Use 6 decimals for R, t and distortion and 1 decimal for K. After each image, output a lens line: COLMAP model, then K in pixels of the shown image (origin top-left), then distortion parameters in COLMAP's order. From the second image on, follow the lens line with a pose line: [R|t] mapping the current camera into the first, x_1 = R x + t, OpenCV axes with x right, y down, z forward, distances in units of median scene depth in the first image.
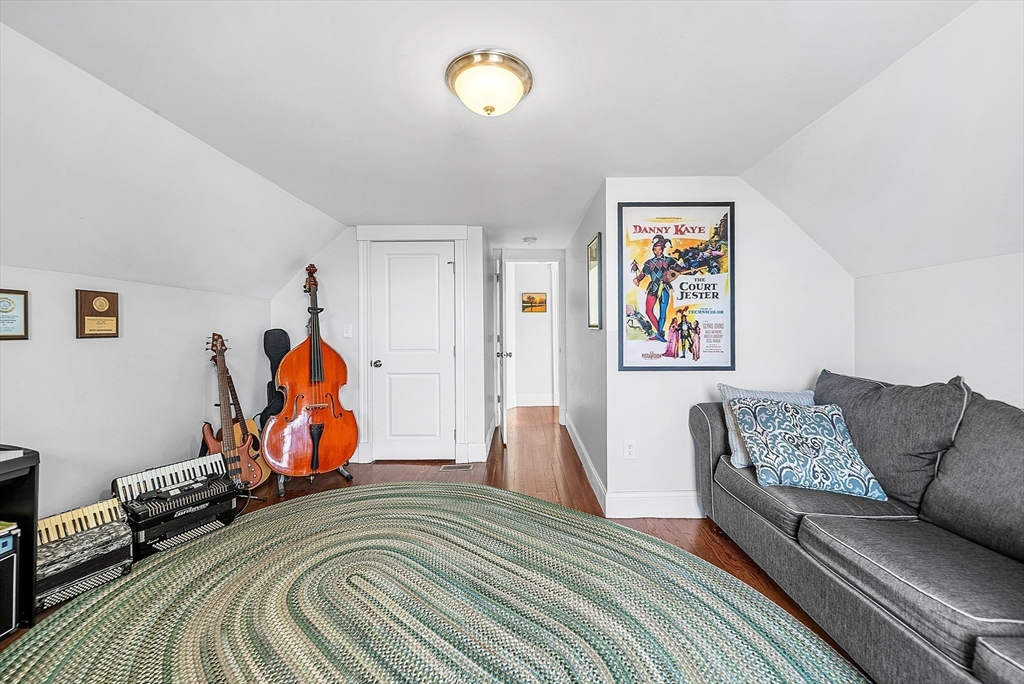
lens RADIAL K [[368.0, 0, 511.4], [0, 368.0, 336.9], [0, 0, 1]] dist [-0.000083, -0.000386]
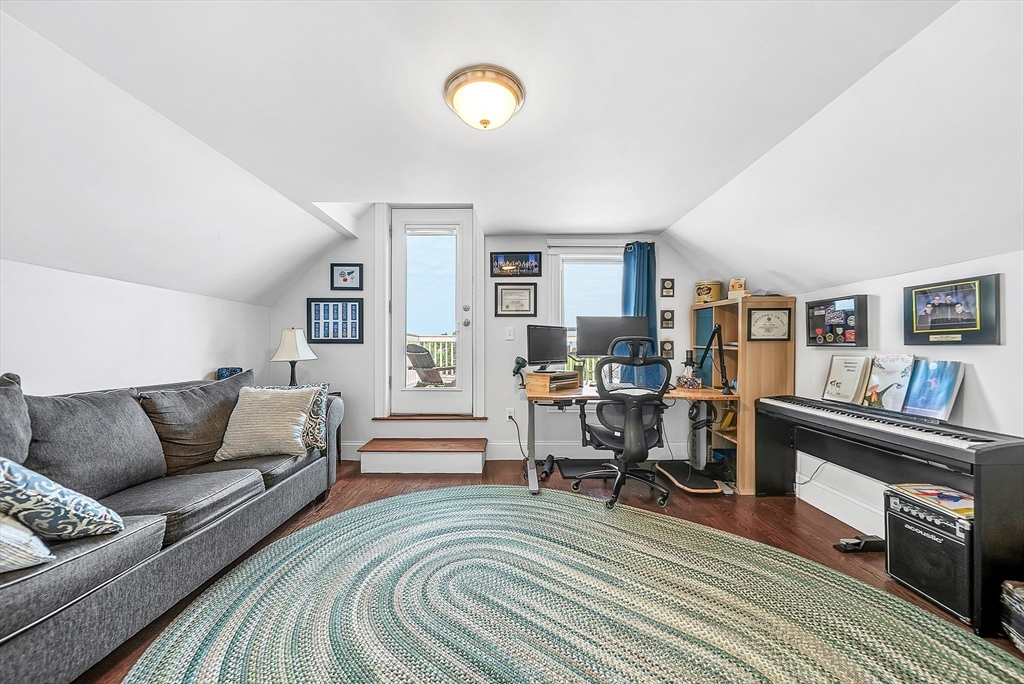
lens RADIAL K [[368.0, 0, 511.4], [0, 368.0, 348.5], [0, 0, 1]] dist [-0.001296, -0.000709]
pose [[-0.999911, 0.005995, -0.011904, -0.090099], [0.005979, 0.999981, 0.001390, 0.037920], [0.011913, 0.001319, -0.999928, 1.580726]]
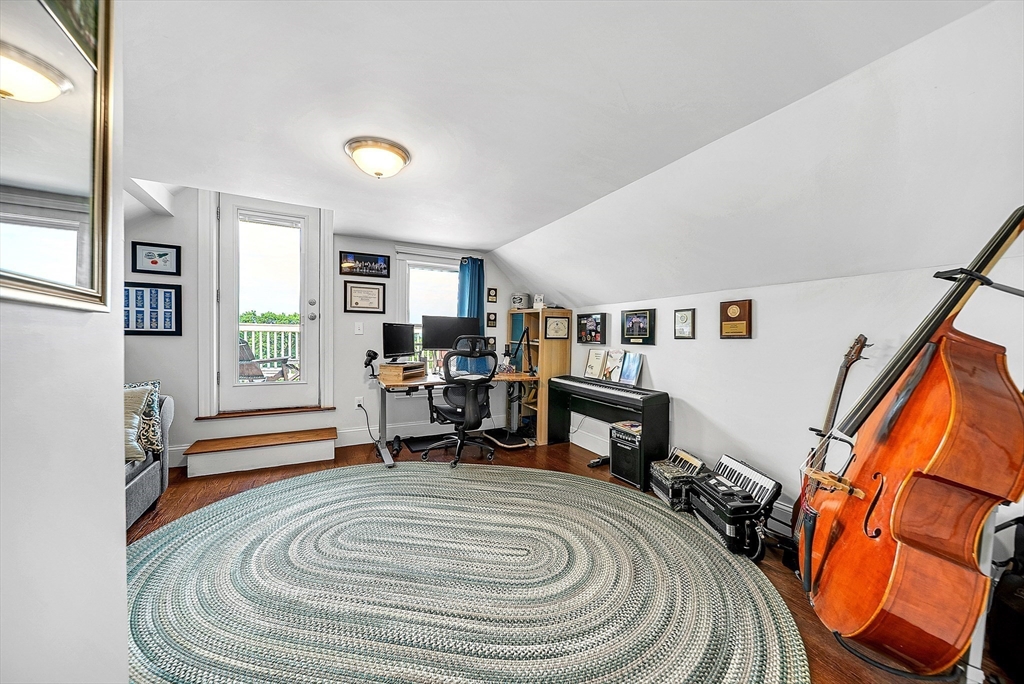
lens RADIAL K [[368.0, 0, 511.4], [0, 368.0, 348.5], [0, 0, 1]] dist [-0.001296, -0.000709]
pose [[-0.878053, 0.010592, -0.478446, 0.130248], [-0.006385, 0.999407, 0.033845, 0.000730], [0.478521, 0.032772, -0.877465, 1.891180]]
